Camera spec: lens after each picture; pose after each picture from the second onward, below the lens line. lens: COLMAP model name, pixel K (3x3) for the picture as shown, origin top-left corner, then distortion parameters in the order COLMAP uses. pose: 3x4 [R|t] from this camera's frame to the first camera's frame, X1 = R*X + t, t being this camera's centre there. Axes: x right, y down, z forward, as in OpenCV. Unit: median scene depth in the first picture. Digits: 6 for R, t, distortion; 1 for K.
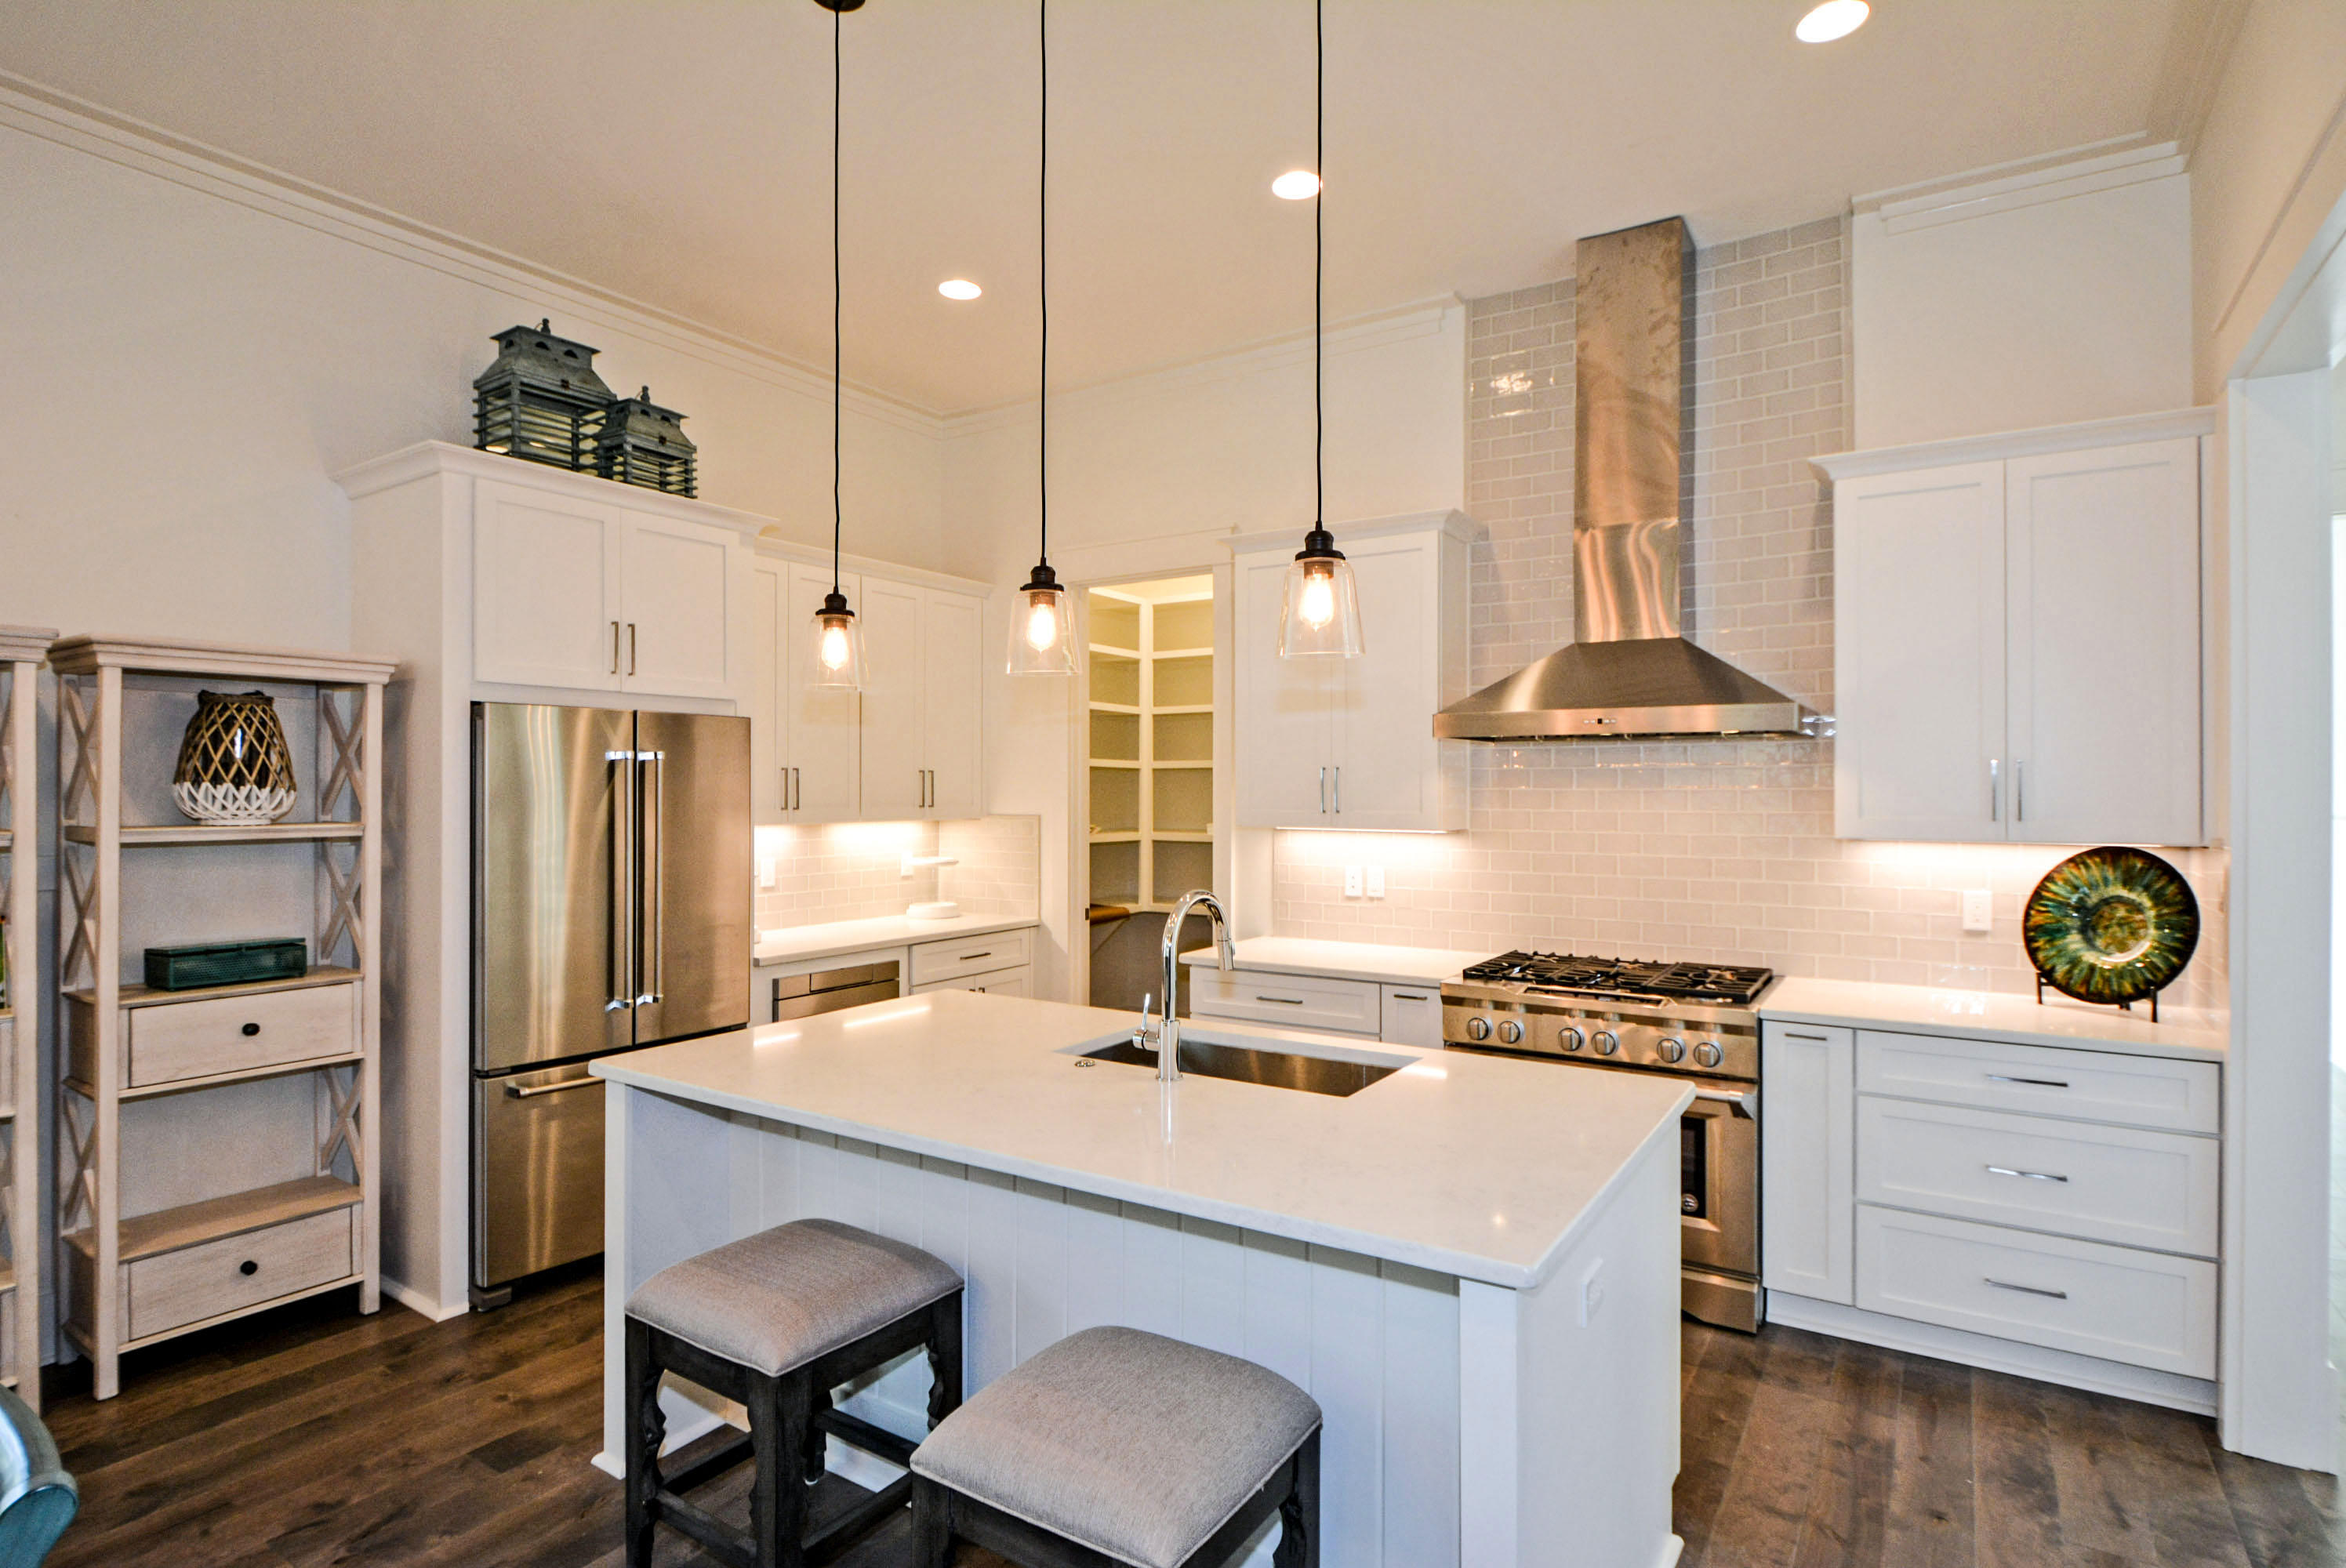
lens RADIAL K [[1196.0, 0, 1178.8], [0, 1196.0, 791.7], [0, 0, 1]] dist [-0.019504, -0.005089]
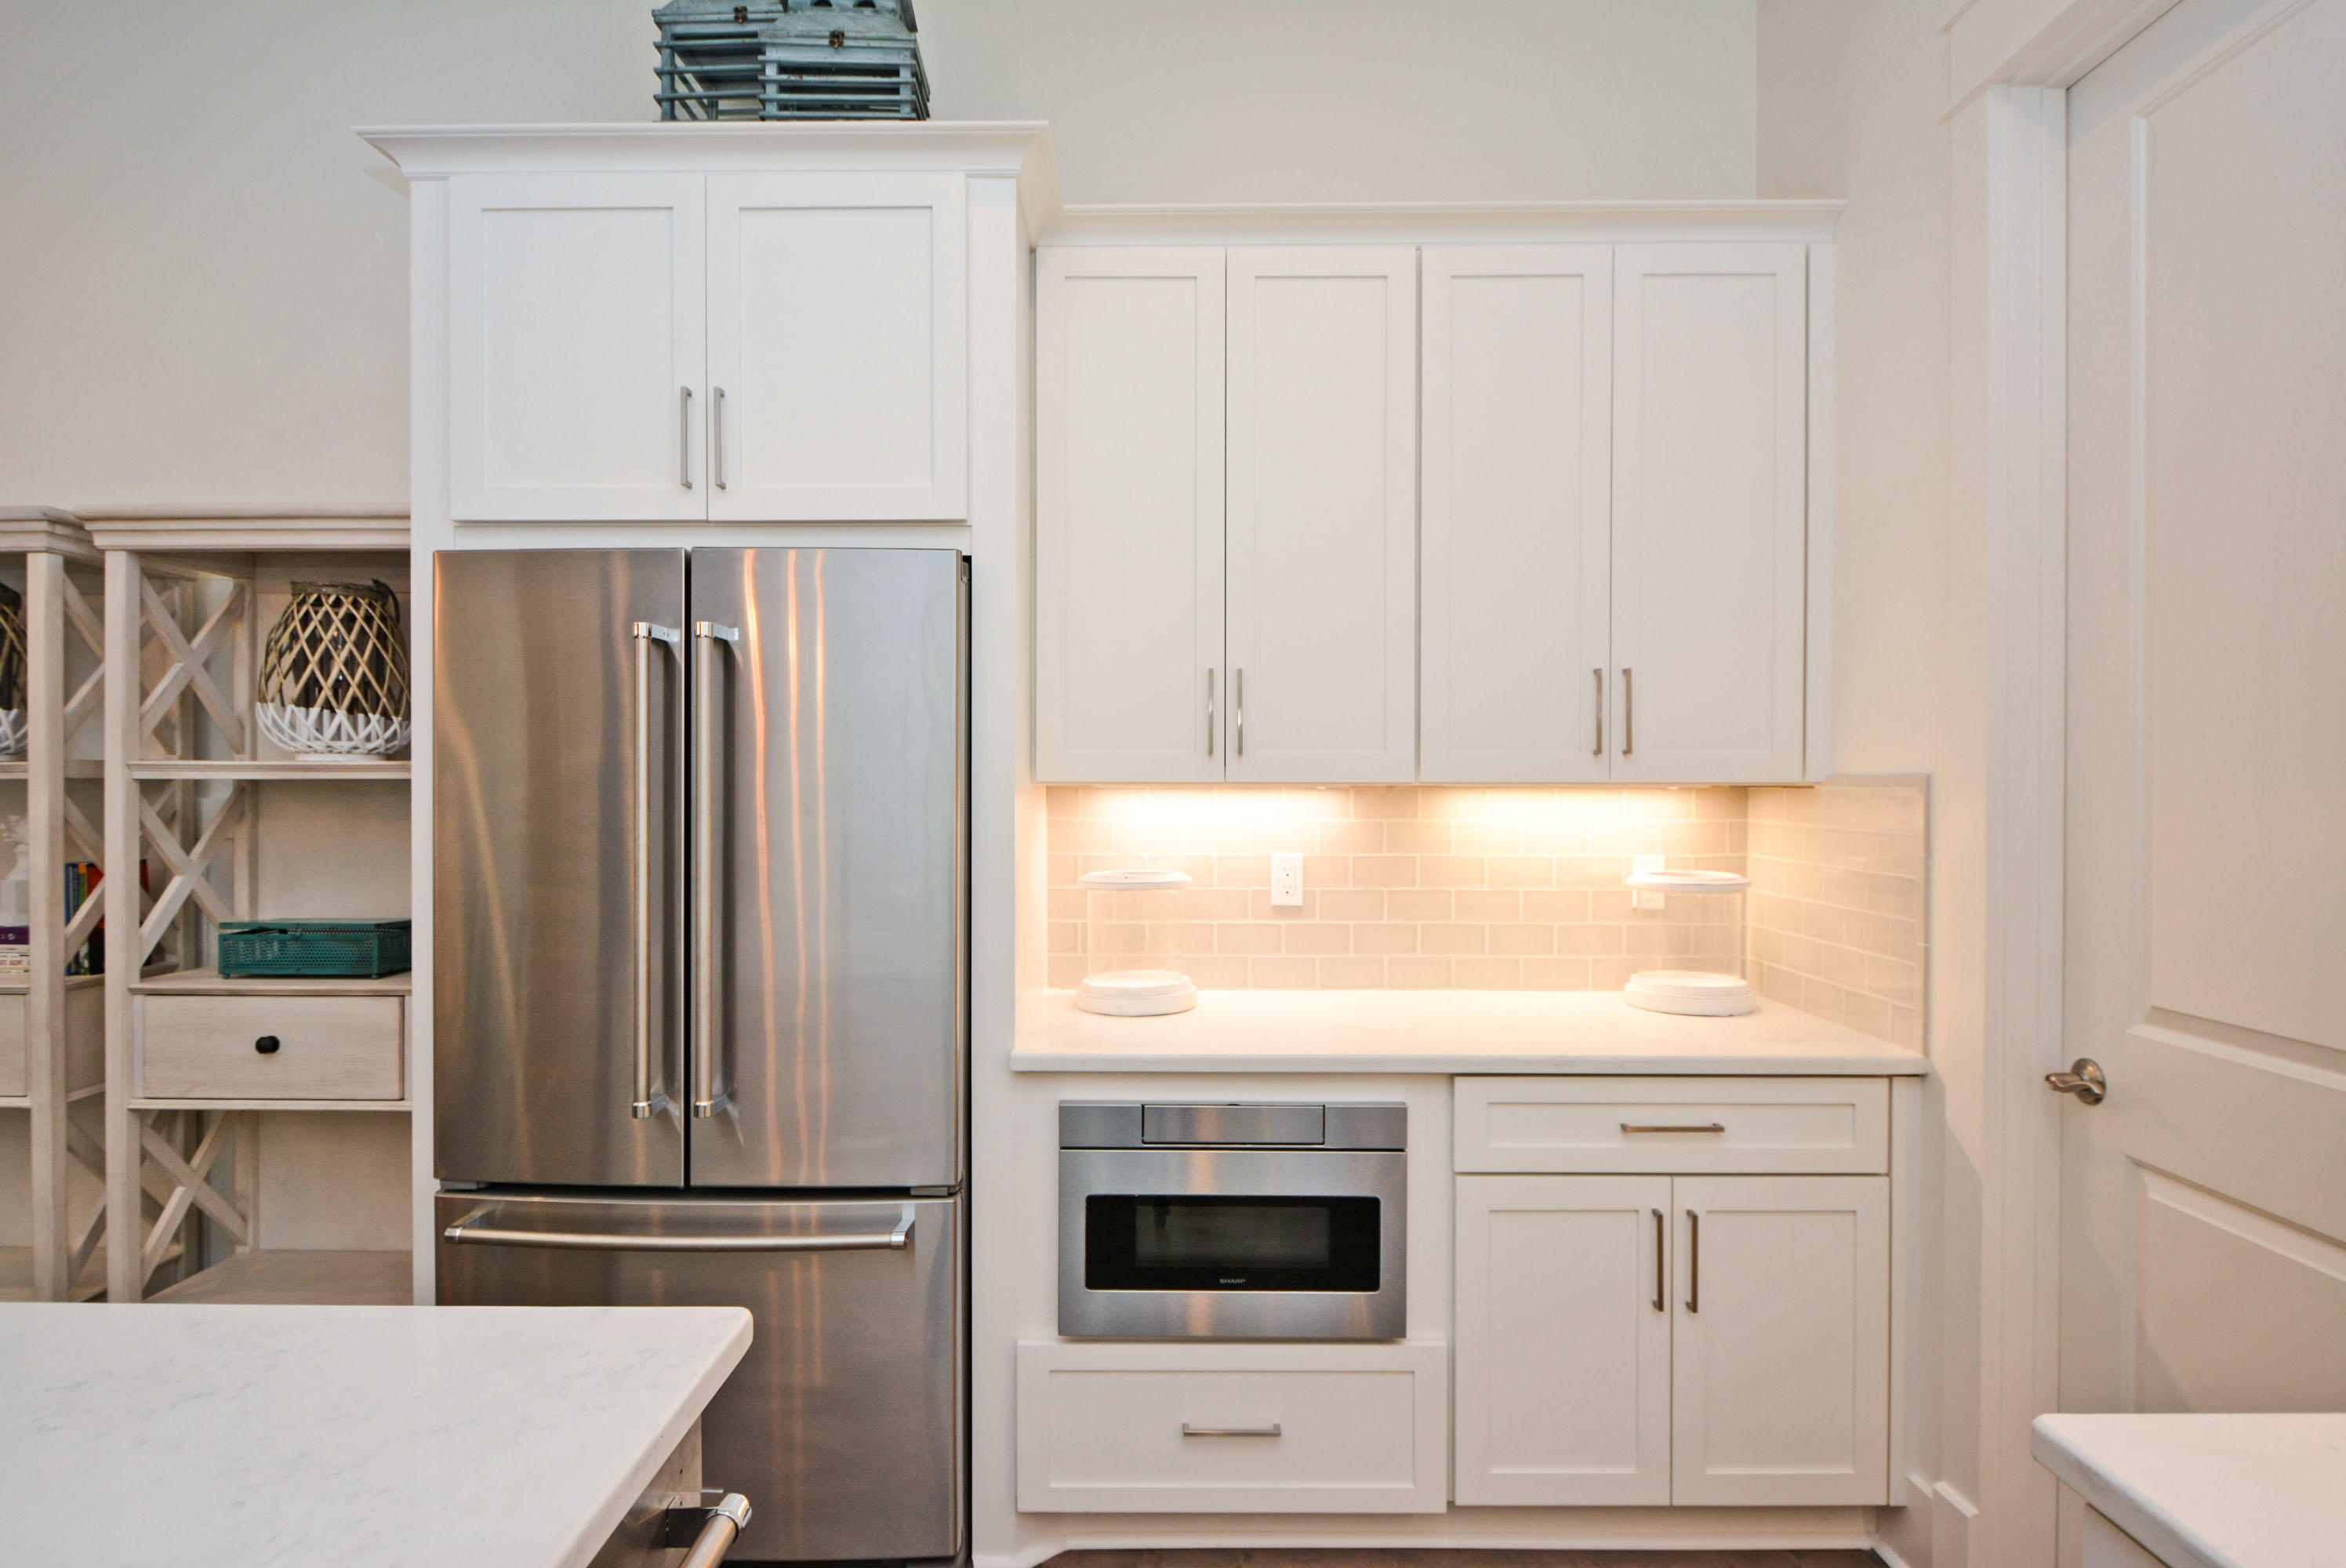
lens RADIAL K [[1296.4, 0, 1175.7], [0, 1296.4, 795.2], [0, 0, 1]] dist [-0.008740, -0.001459]
pose [[0.545551, 0.038982, -0.837171, 0.173261], [-0.006227, 0.999079, 0.042463, 0.012374], [0.838055, -0.017953, 0.545291, 1.070040]]
